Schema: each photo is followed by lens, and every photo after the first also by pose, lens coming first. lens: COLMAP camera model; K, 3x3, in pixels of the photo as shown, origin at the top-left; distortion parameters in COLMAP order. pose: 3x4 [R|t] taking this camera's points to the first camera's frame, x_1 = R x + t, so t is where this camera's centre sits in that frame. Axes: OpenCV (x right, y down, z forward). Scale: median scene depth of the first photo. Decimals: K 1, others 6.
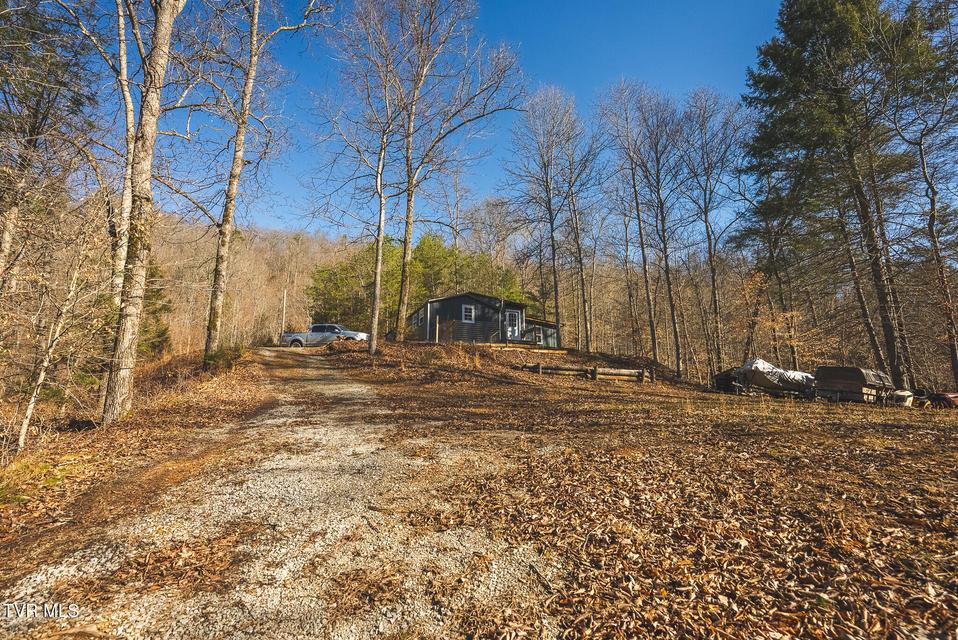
lens RADIAL K [[385.6, 0, 478.8], [0, 385.6, 320.4], [0, 0, 1]] dist [-0.017512, 0.000131]
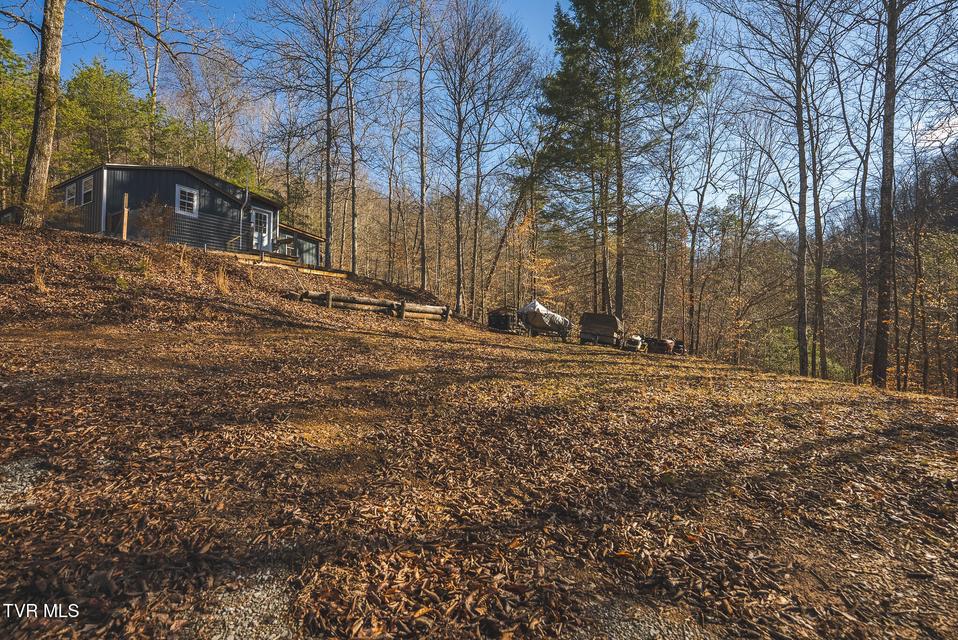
lens RADIAL K [[385.6, 0, 479.2], [0, 385.6, 322.7], [0, 0, 1]] dist [-0.017512, 0.000131]
pose [[0.788310, 0.017237, 0.615036, -0.038987], [-0.145411, 0.976510, 0.159009, 0.011419], [-0.597848, -0.214782, 0.772299, 0.218157]]
